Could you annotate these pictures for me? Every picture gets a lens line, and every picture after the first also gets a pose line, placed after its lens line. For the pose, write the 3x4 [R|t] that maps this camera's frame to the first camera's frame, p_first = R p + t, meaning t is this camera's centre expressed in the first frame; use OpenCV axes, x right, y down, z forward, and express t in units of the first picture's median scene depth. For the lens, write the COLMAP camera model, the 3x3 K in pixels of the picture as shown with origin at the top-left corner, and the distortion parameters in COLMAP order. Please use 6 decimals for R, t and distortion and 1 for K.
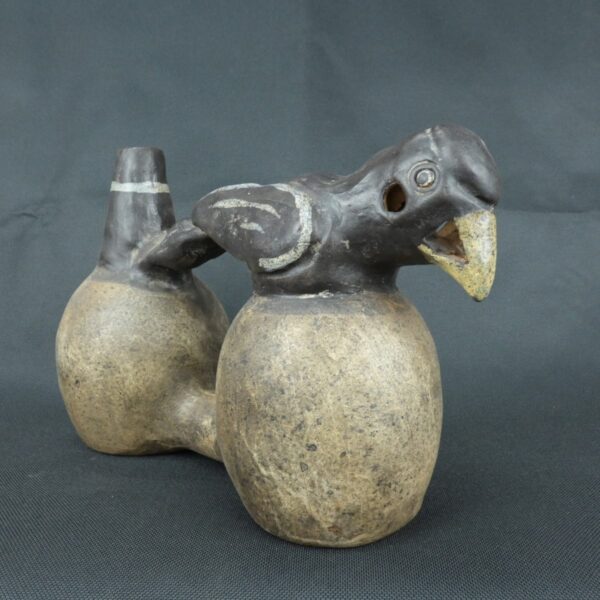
lens RADIAL K [[614.8, 0, 295.4], [0, 614.8, 296.7], [0, 0, 1]] dist [0.003052, 0.000000]
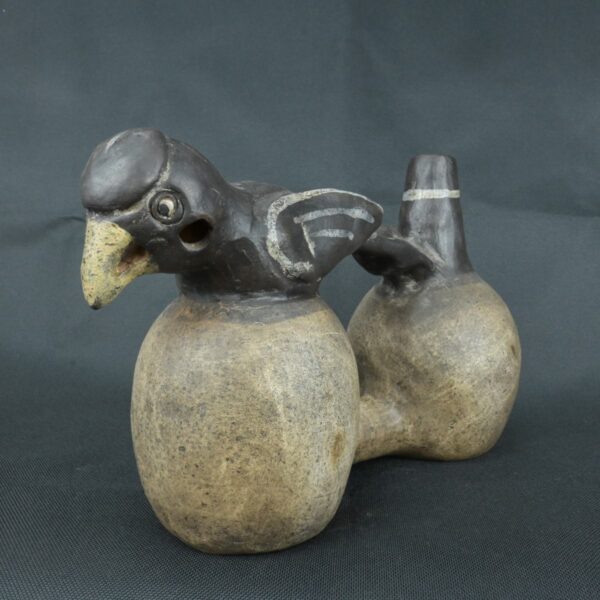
lens RADIAL K [[614.8, 0, 303.7], [0, 614.8, 299.1], [0, 0, 1]] dist [0.003052, 0.000000]
pose [[-0.018535, 0.106692, -0.994119, 1.176118], [-0.112044, 0.987806, 0.108103, -0.141339], [0.993530, 0.113389, -0.006355, 1.232858]]
